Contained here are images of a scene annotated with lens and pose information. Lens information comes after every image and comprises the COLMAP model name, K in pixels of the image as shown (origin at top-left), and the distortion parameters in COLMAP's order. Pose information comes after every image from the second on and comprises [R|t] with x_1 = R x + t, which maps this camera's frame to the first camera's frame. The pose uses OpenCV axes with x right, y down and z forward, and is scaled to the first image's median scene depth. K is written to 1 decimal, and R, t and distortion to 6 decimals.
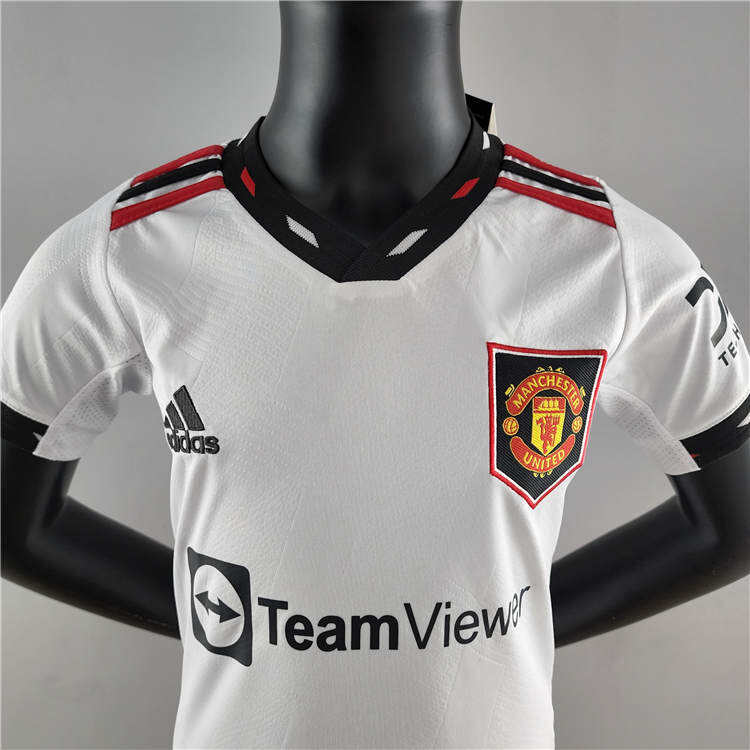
lens RADIAL K [[663.3, 0, 375.0], [0, 663.3, 375.0], [0, 0, 1]] dist [0.157951, -0.319681]
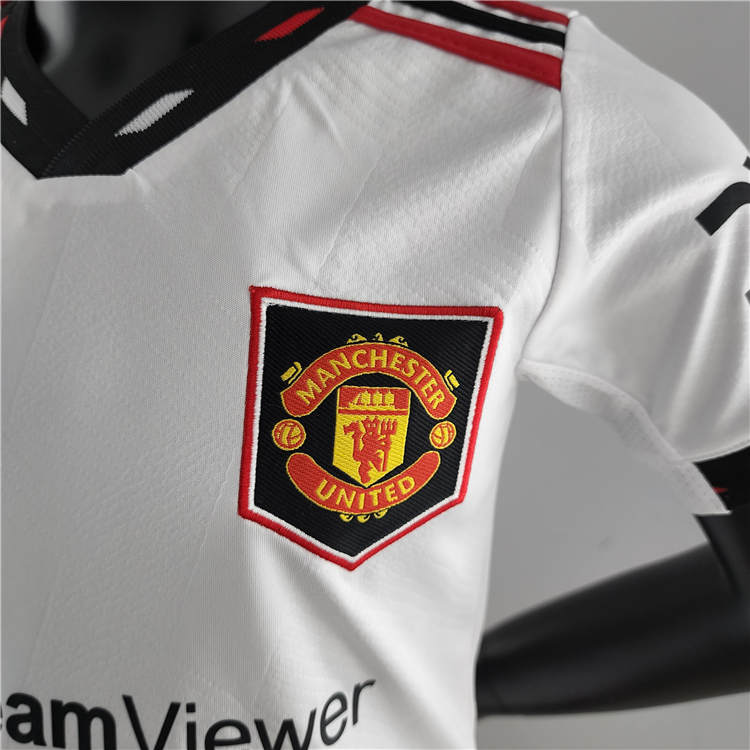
lens RADIAL K [[698.0, 0, 375.0], [0, 698.0, 375.0], [0, 0, 1]] dist [0.058112, -0.120493]
pose [[0.971067, 0.061630, -0.230719, 0.390516], [-0.042335, 0.995250, 0.087670, -0.028854], [0.235026, -0.075366, 0.969063, 0.416787]]
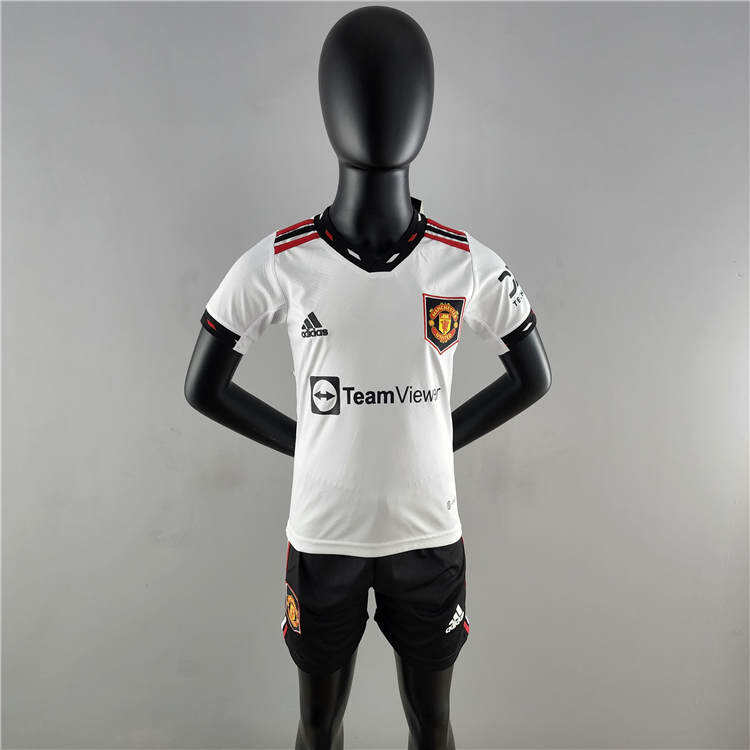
lens RADIAL K [[663.3, 0, 375.0], [0, 663.3, 375.0], [0, 0, 1]] dist [0.157951, -0.319681]
pose [[0.994837, -0.025084, 0.098333, -0.300857], [0.026785, 0.999513, -0.016018, 0.318181], [-0.097883, 0.018570, 0.995025, -1.679693]]
